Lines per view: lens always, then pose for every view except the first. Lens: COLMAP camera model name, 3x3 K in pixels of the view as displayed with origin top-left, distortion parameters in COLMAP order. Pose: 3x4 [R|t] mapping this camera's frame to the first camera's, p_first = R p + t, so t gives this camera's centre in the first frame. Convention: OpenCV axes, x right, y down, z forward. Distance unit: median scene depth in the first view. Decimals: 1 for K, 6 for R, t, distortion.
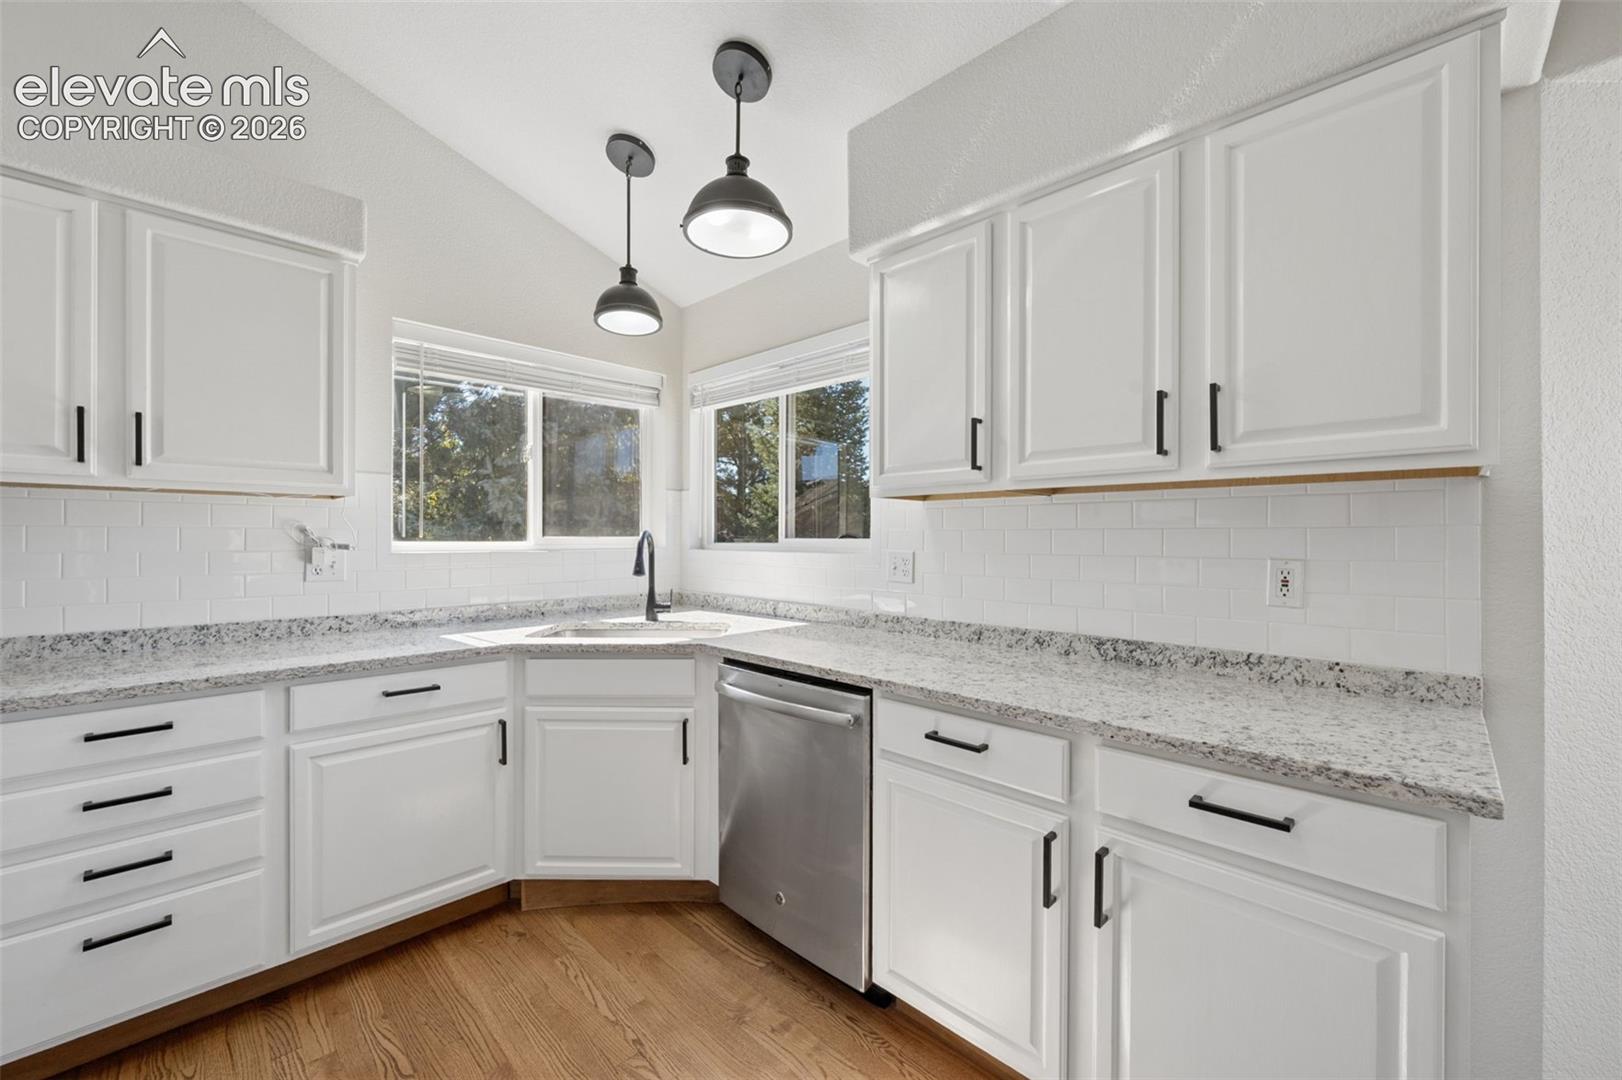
lens RADIAL K [[641.3, 0, 808.2], [0, 641.3, 536.8], [0, 0, 1]] dist [0.000993, -0.000124]
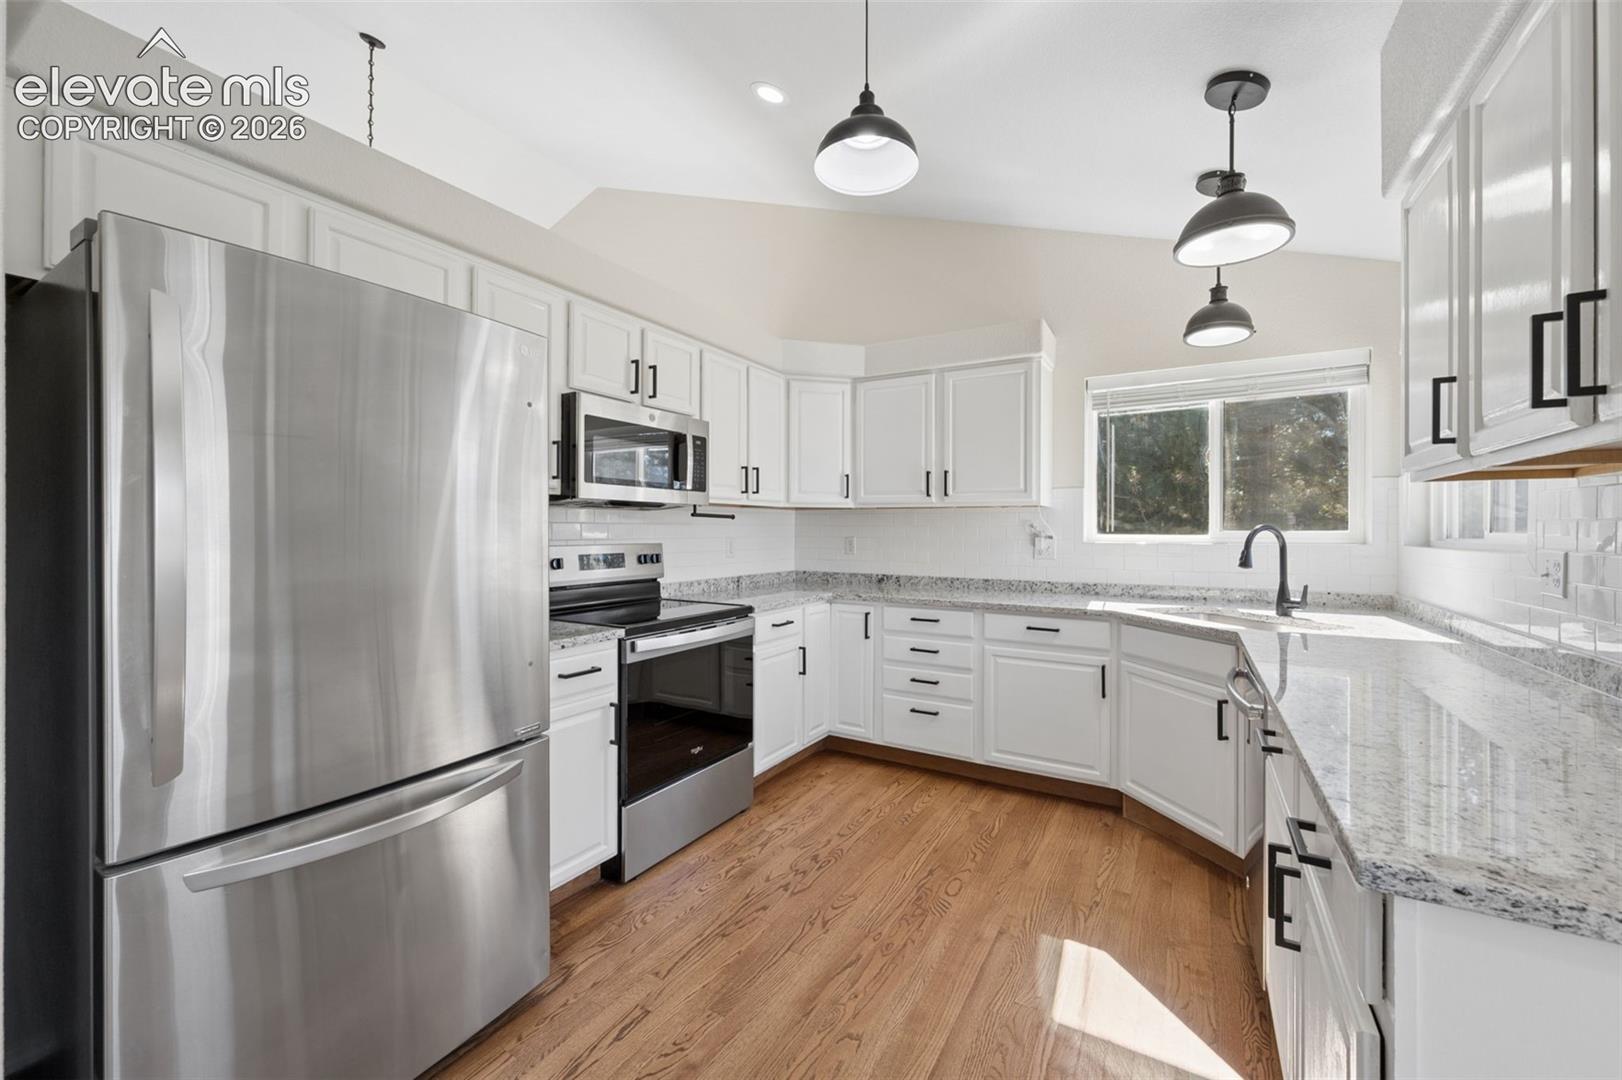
lens RADIAL K [[648.1, 0, 813.8], [0, 648.1, 529.3], [0, 0, 1]] dist [-0.000213, -0.000161]
pose [[0.247821, -0.003567, -0.968799, 0.716771], [-0.002319, 0.999988, -0.004275, 0.004113], [0.968803, 0.003306, 0.247810, 0.062559]]
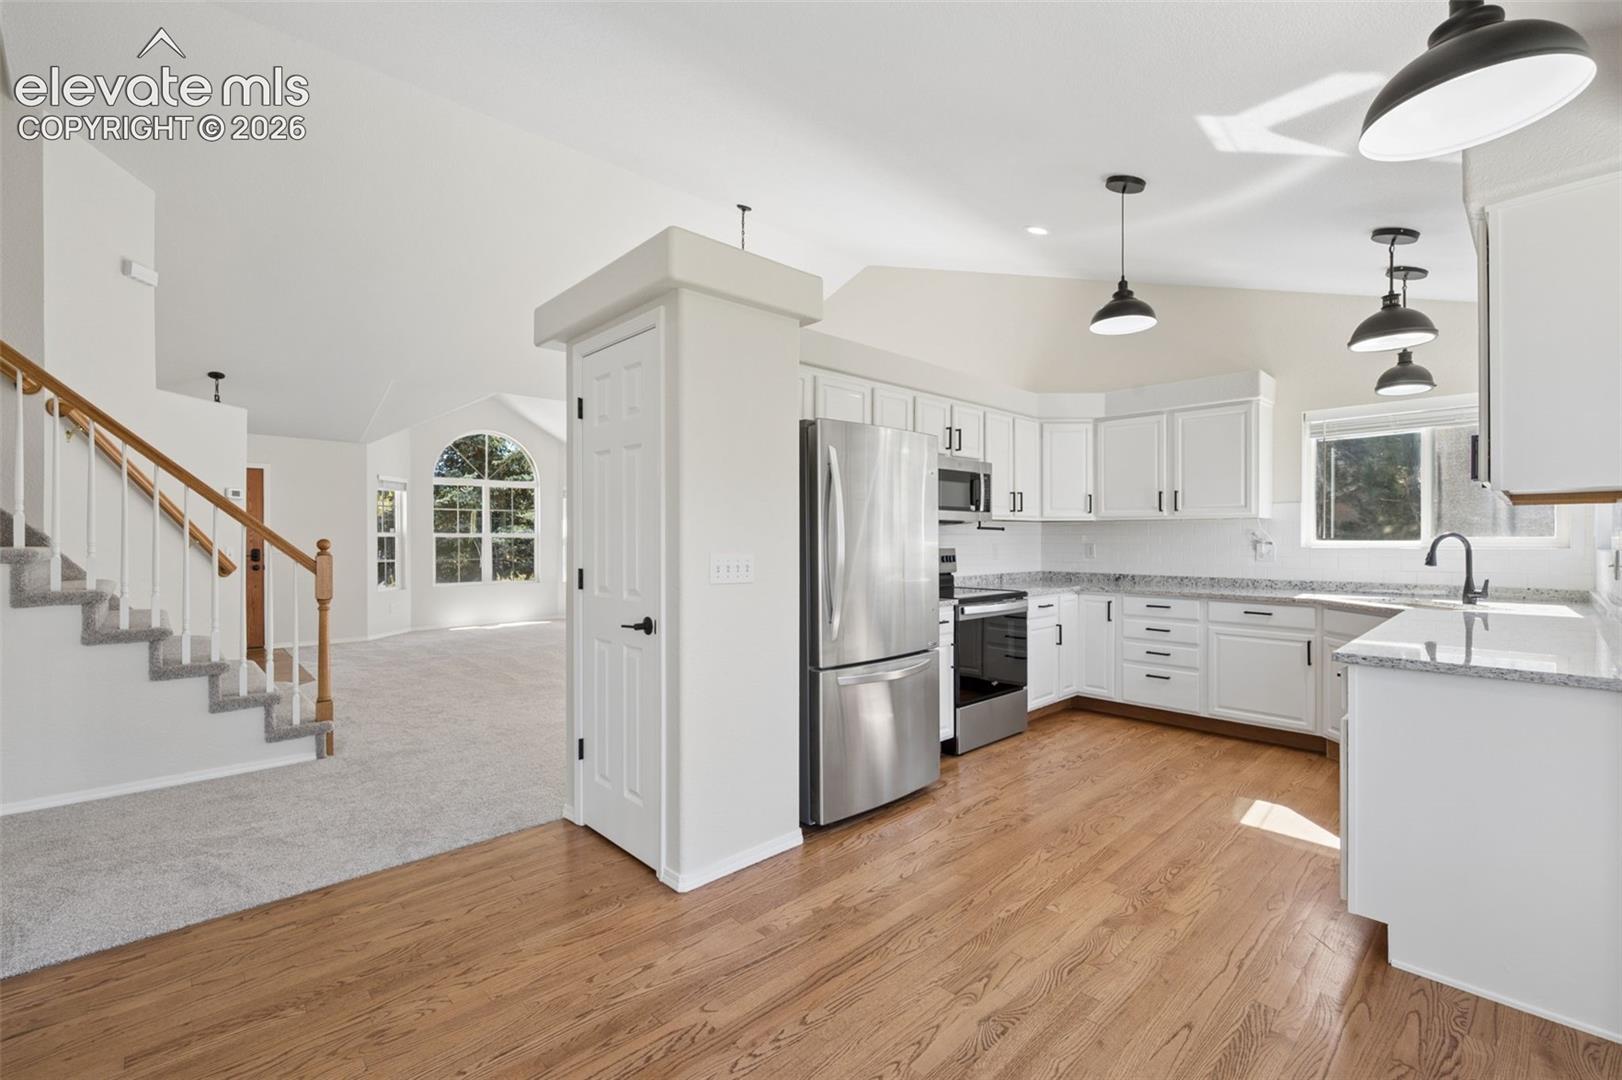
lens RADIAL K [[702.6, 0, 806.9], [0, 702.6, 542.1], [0, 0, 1]] dist [-0.000312, 0.000038]
pose [[-0.034835, 0.002376, -0.999390, 1.546093], [0.002090, 0.999995, 0.002304, 0.004351], [0.999391, -0.002009, -0.034840, -0.331629]]
